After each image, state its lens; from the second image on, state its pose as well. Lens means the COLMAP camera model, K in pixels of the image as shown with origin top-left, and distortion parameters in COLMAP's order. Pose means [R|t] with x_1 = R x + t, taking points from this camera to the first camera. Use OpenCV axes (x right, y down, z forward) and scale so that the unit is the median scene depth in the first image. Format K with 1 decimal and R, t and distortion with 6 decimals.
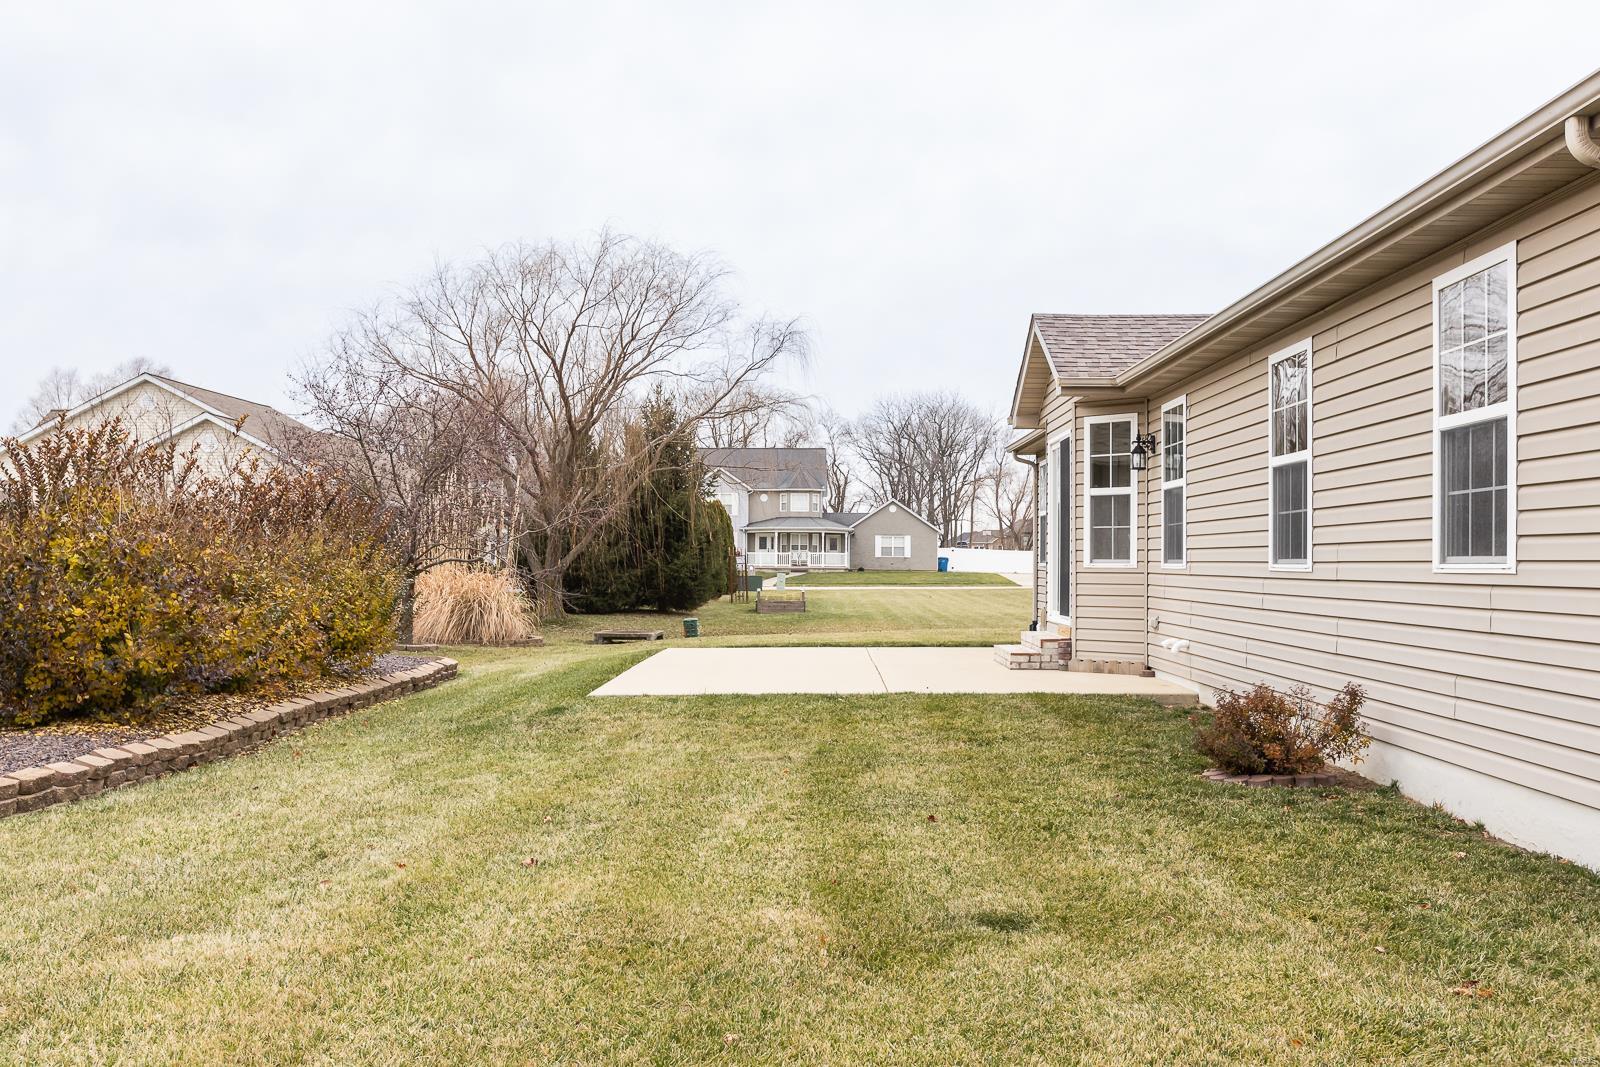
lens RADIAL K [[1429.6, 0, 794.0], [0, 1429.6, 532.2], [0, 0, 1]] dist [-0.011003, 0.000397]
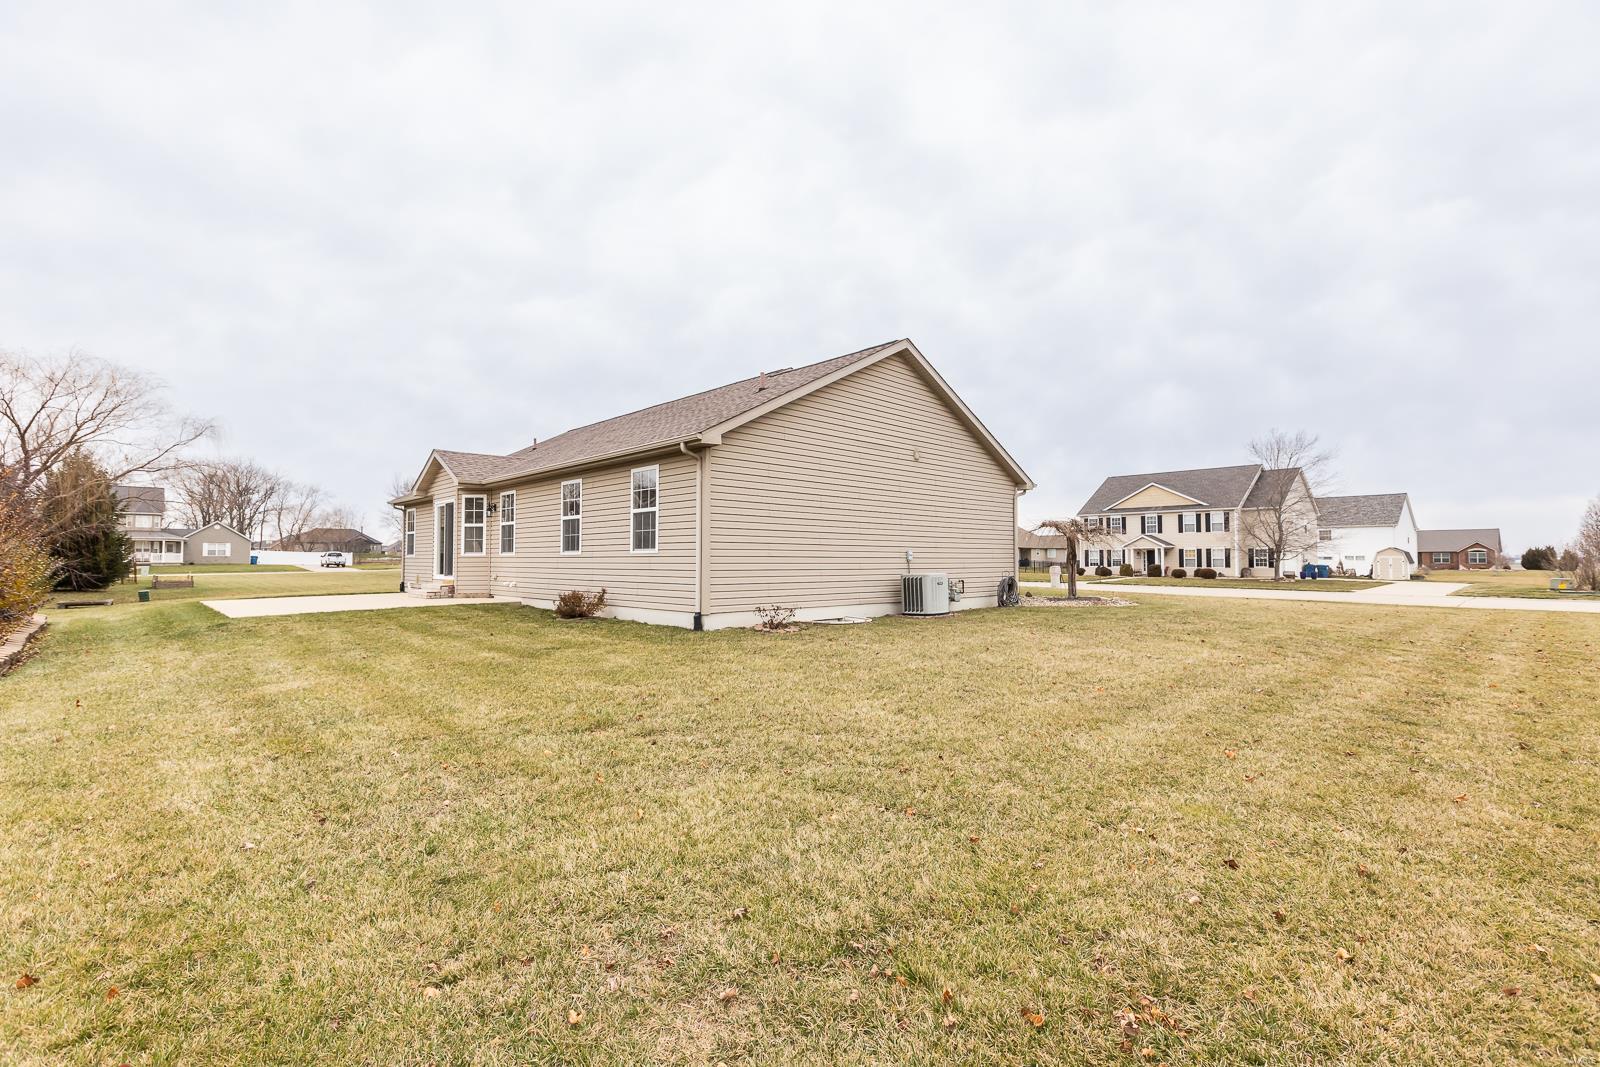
lens RADIAL K [[716.9, 0, 795.3], [0, 716.9, 539.5], [0, 0, 1]] dist [0.001235, 0.000115]
pose [[0.694511, 0.011652, 0.719388, -0.276337], [-0.007473, 0.999932, -0.008981, 0.003617], [-0.719443, 0.000861, 0.694551, -0.261966]]
